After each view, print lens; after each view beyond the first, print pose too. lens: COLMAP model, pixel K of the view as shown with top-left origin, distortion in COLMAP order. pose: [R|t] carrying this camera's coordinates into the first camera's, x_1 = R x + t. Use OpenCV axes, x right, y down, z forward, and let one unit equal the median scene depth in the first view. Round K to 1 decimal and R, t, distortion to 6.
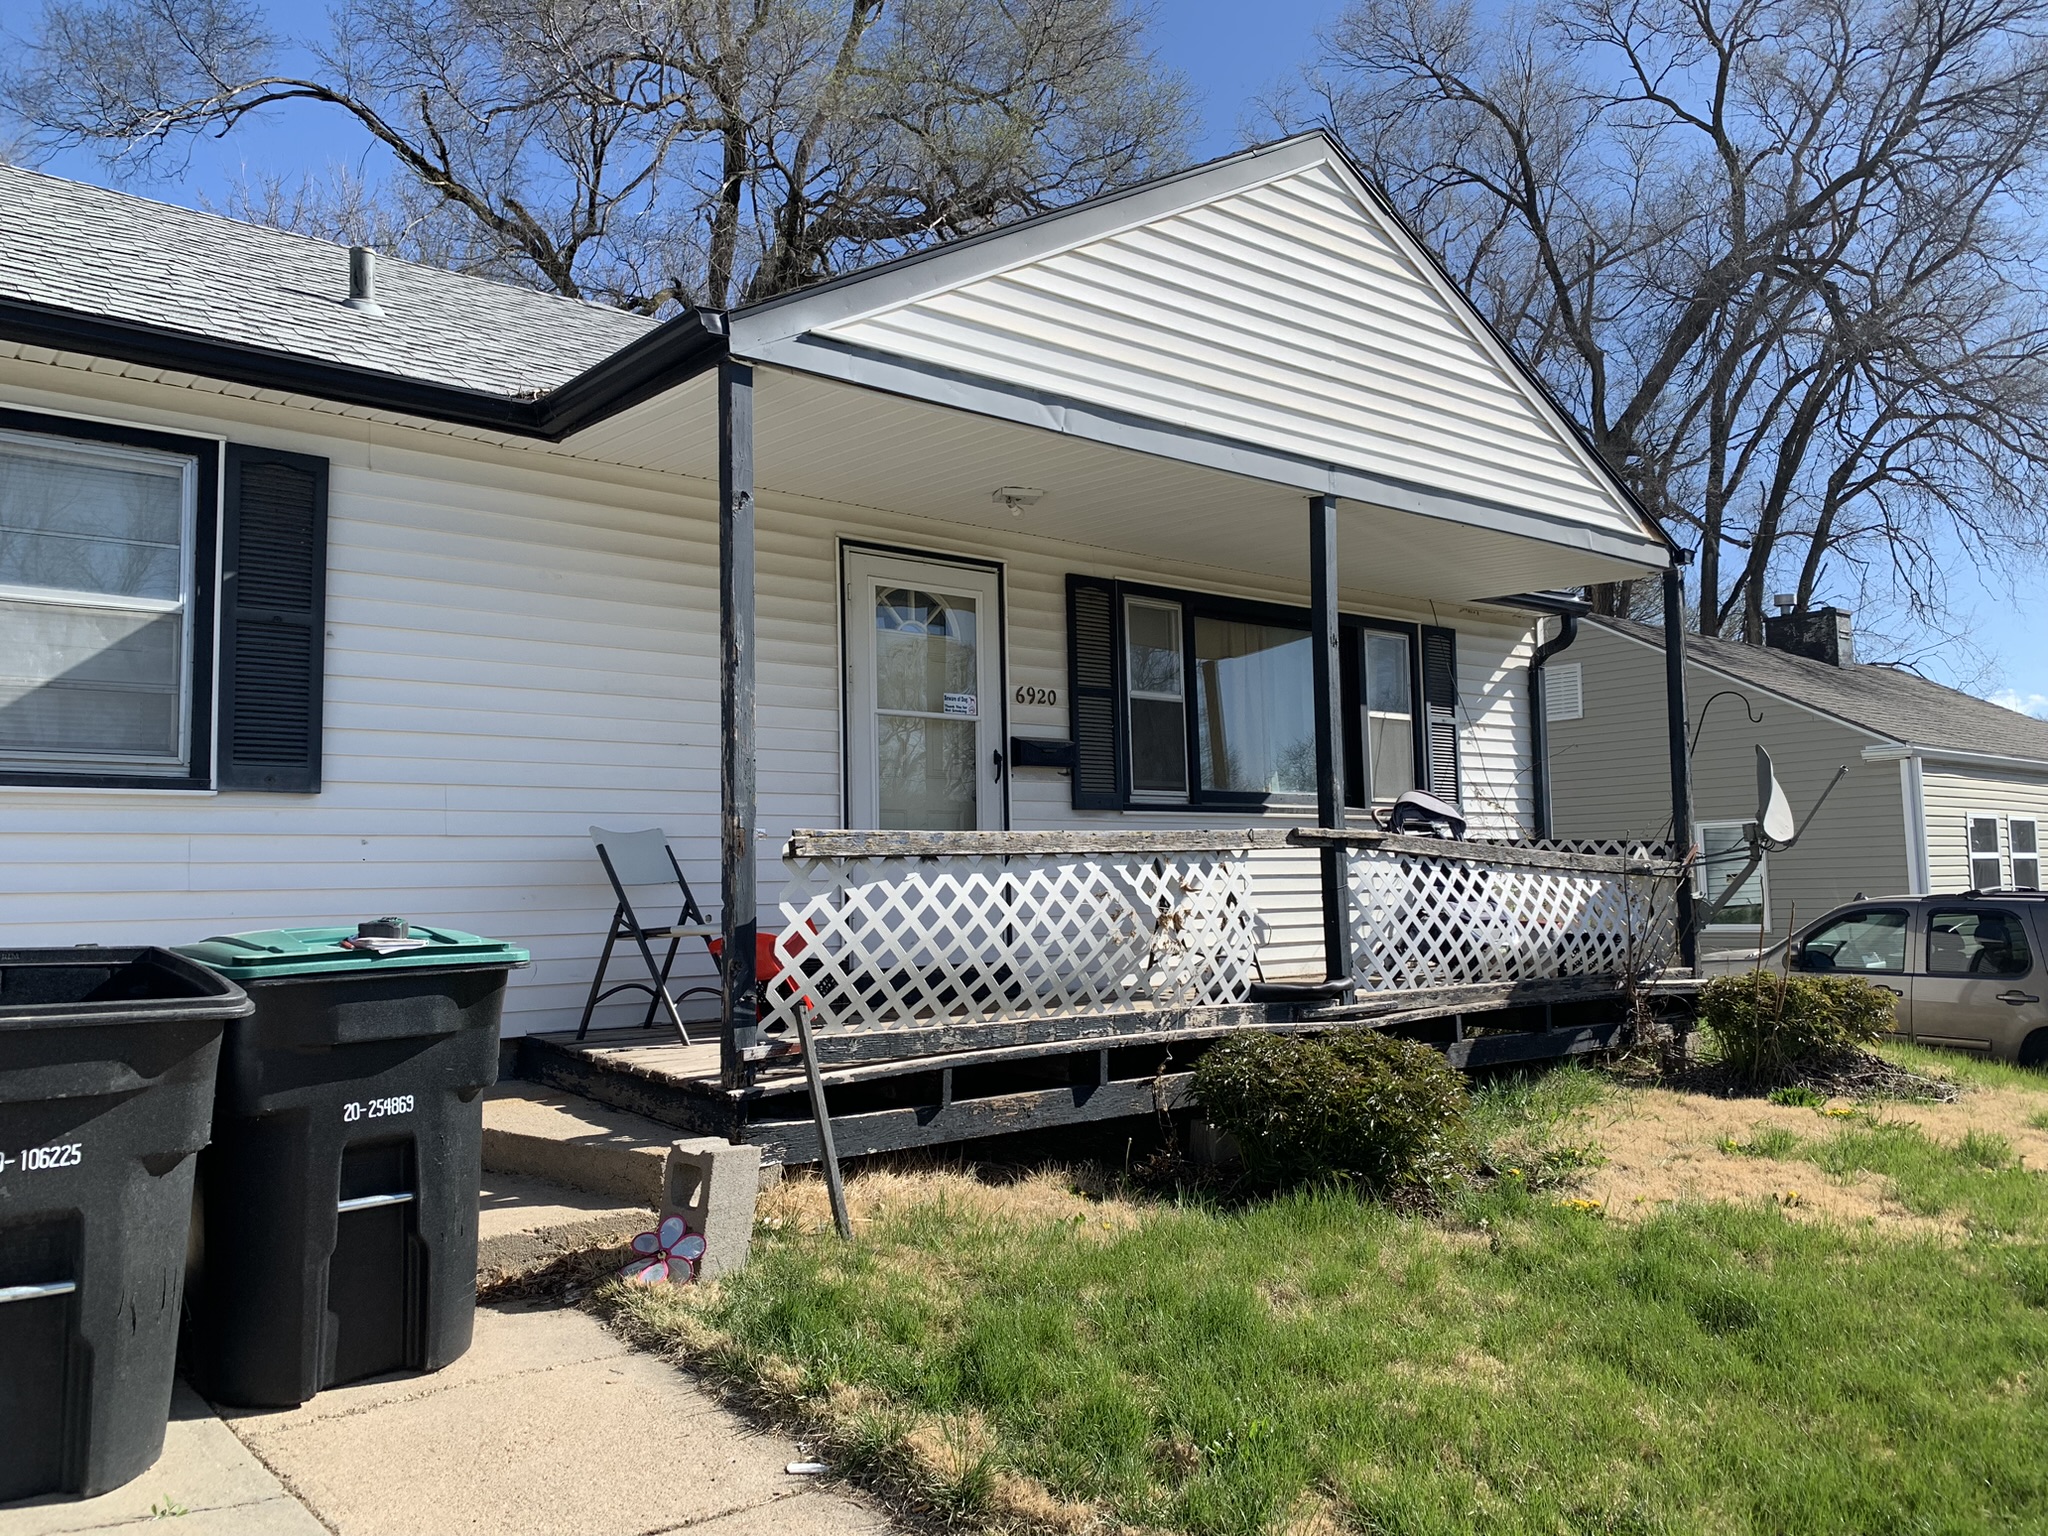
lens RADIAL K [[1529.2, 0, 1026.0], [0, 1529.2, 785.3], [0, 0, 1]] dist [0.065318, -0.058488]
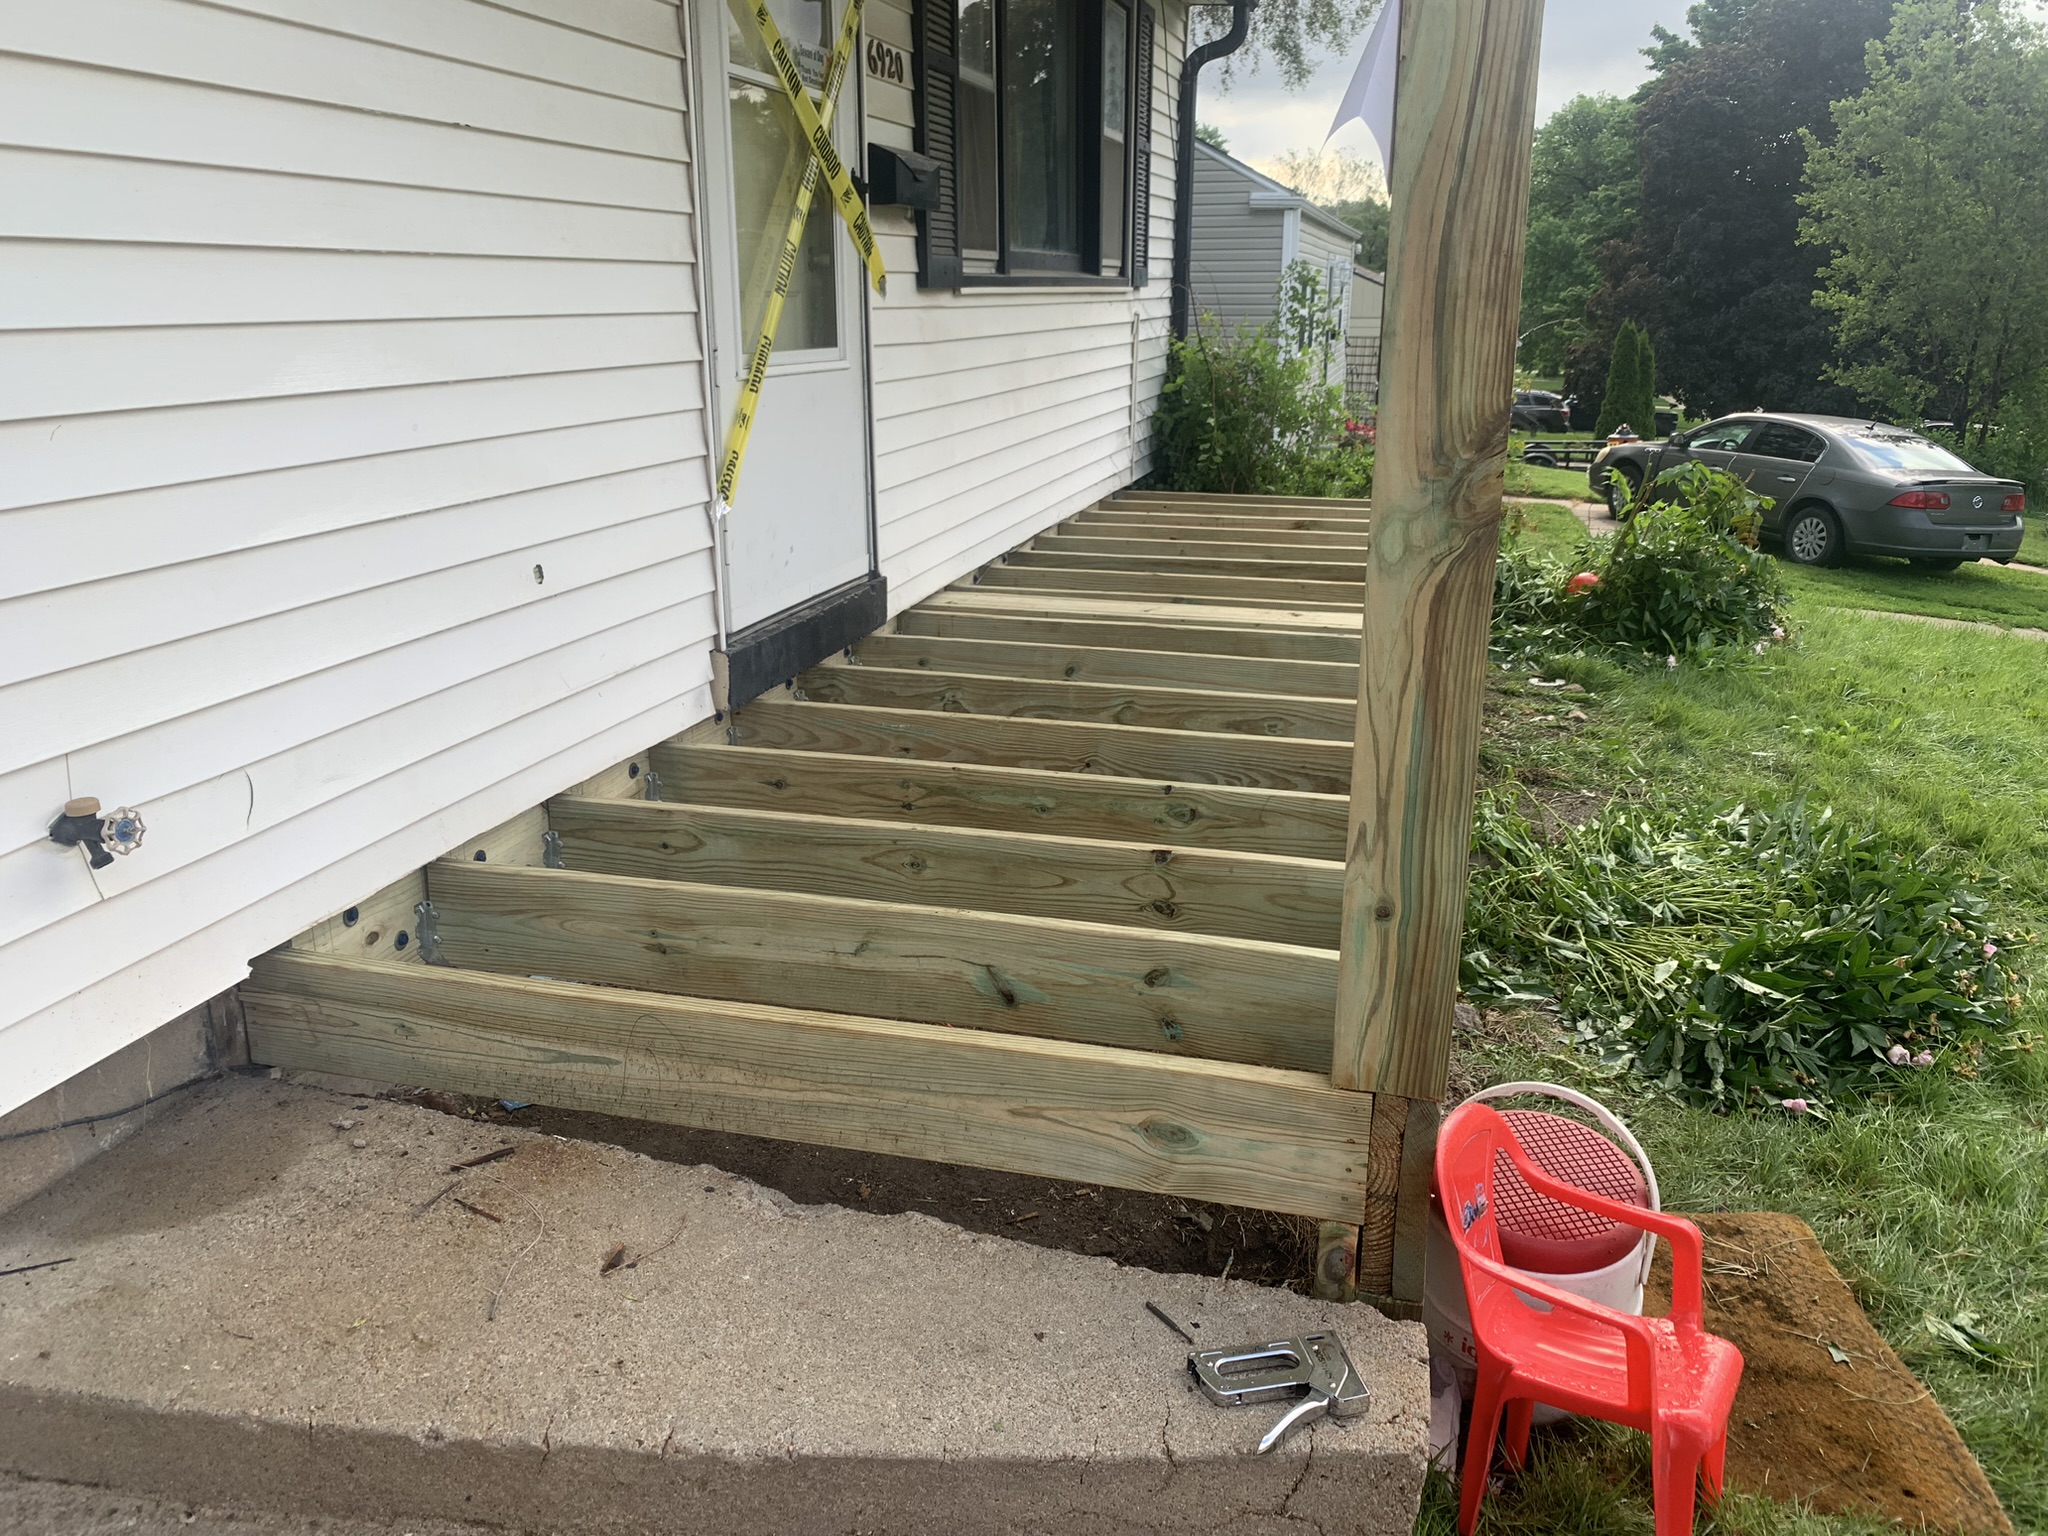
lens RADIAL K [[1559.5, 0, 1024.0], [0, 1559.5, 768.0], [0, 0, 1]] dist [0.011393, -0.005939]
pose [[0.818692, -0.143713, 0.555959, -0.297770], [-0.063539, 0.939560, 0.336438, -0.014293], [-0.570707, -0.310764, 0.760078, 0.502604]]
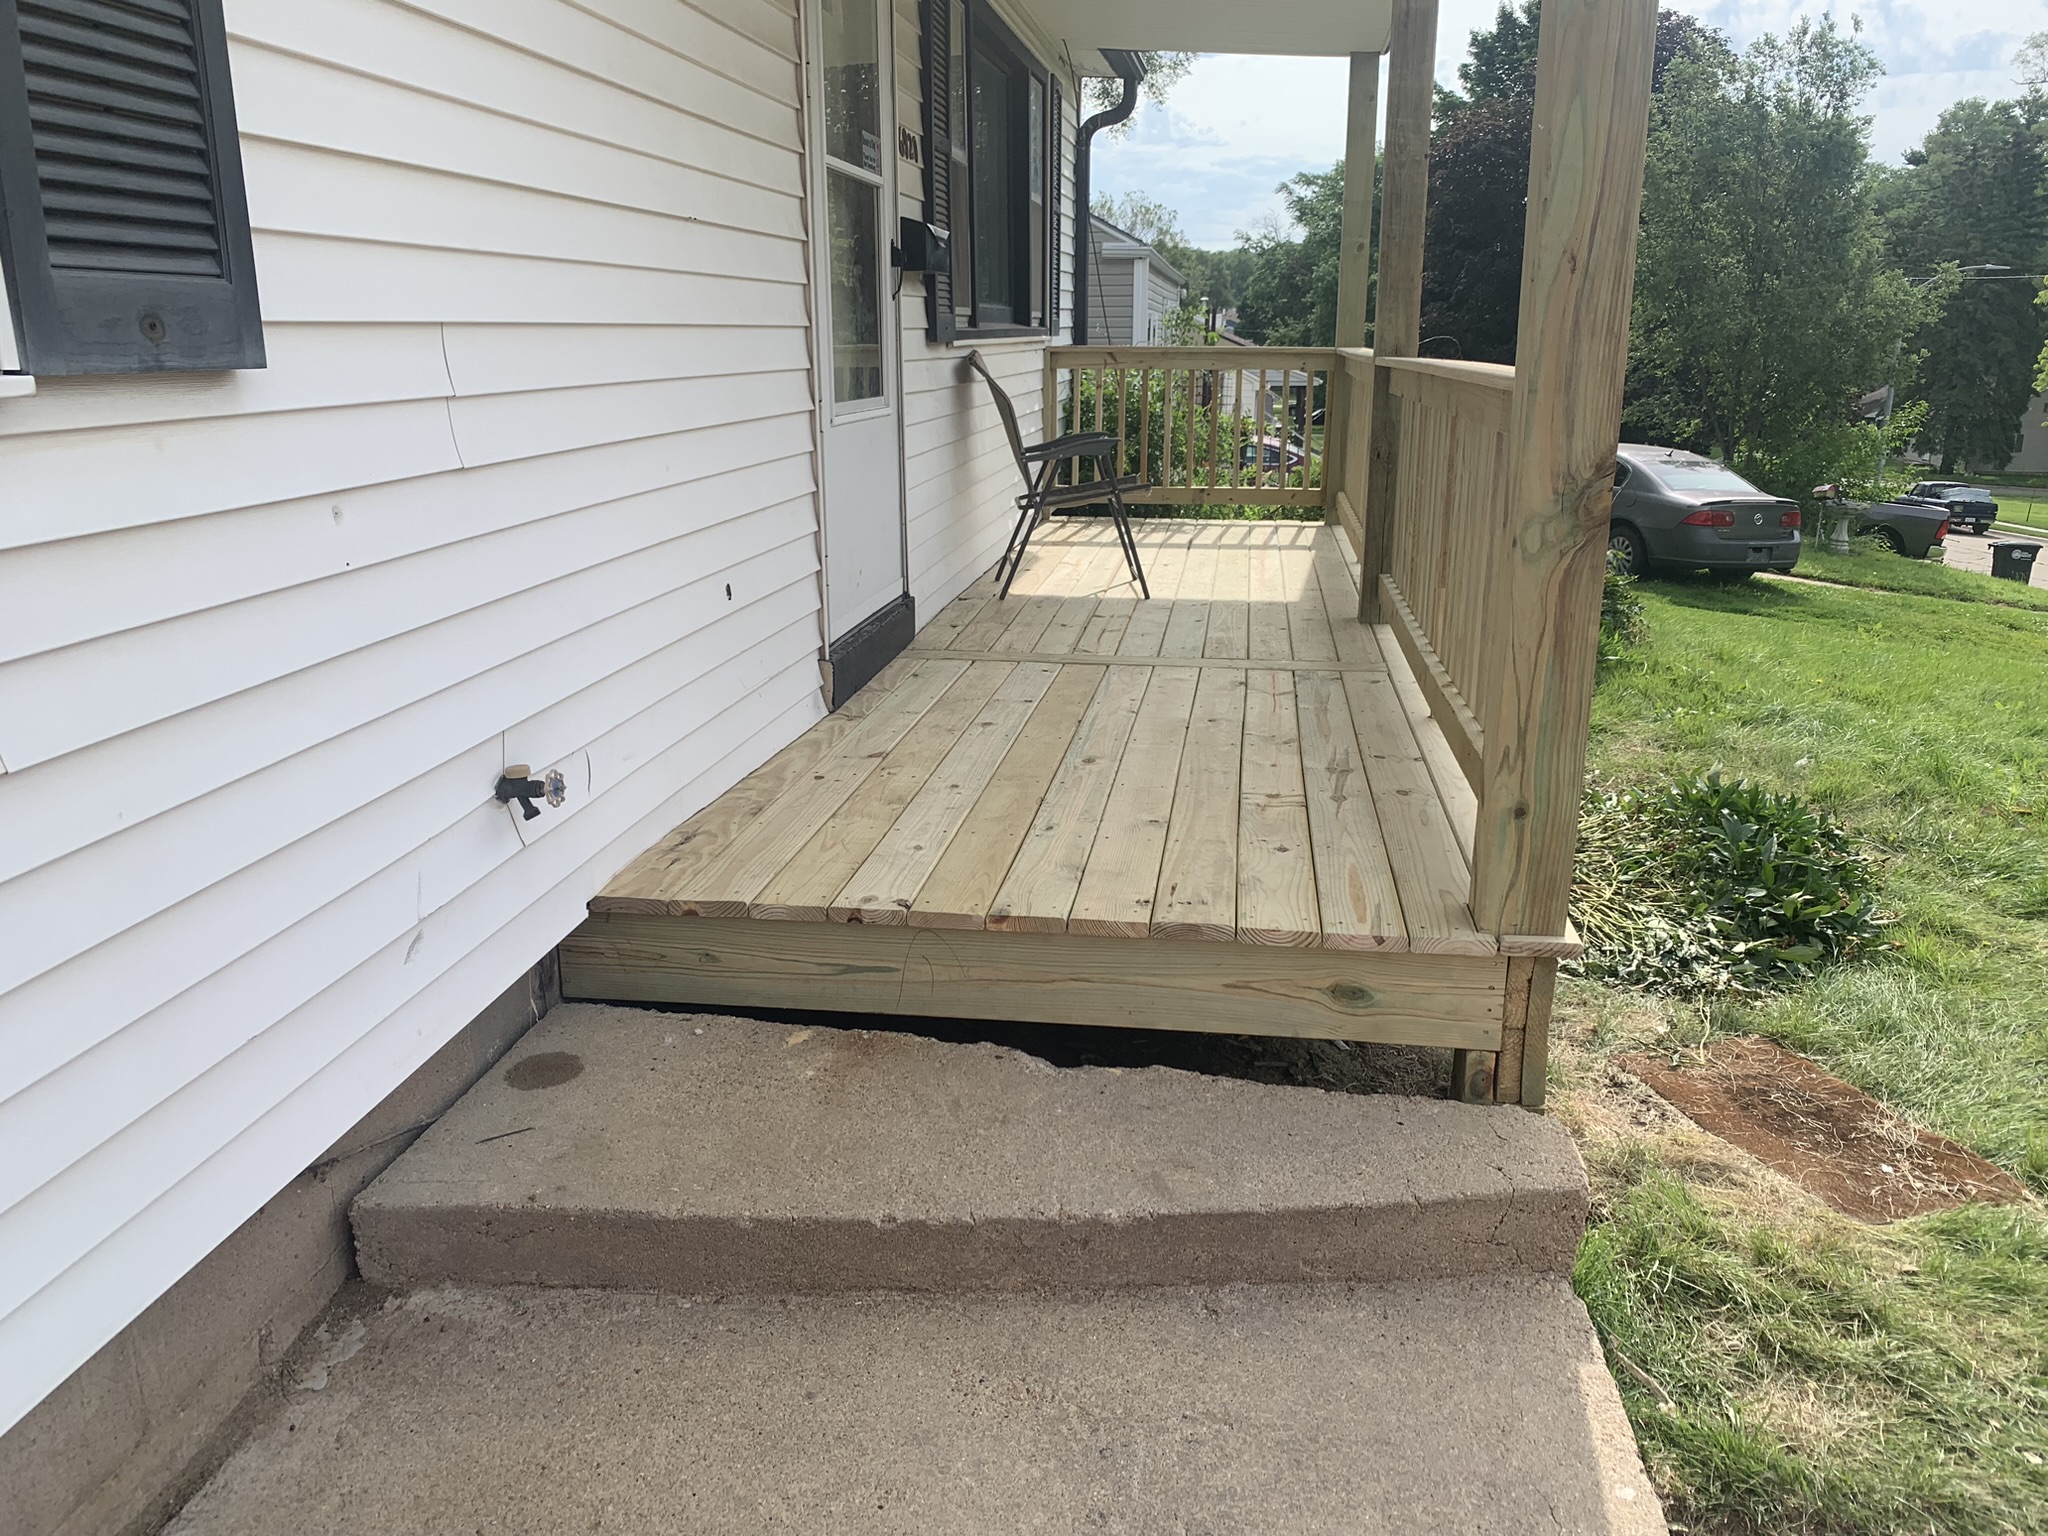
lens RADIAL K [[1538.4, 0, 1024.0], [0, 1538.4, 768.0], [0, 0, 1]] dist [0.062518, -0.054547]
pose [[0.741983, -0.159609, 0.651142, -0.410344], [-0.067278, 0.948617, 0.309191, -0.018374], [-0.667034, -0.273222, 0.693120, 0.493280]]
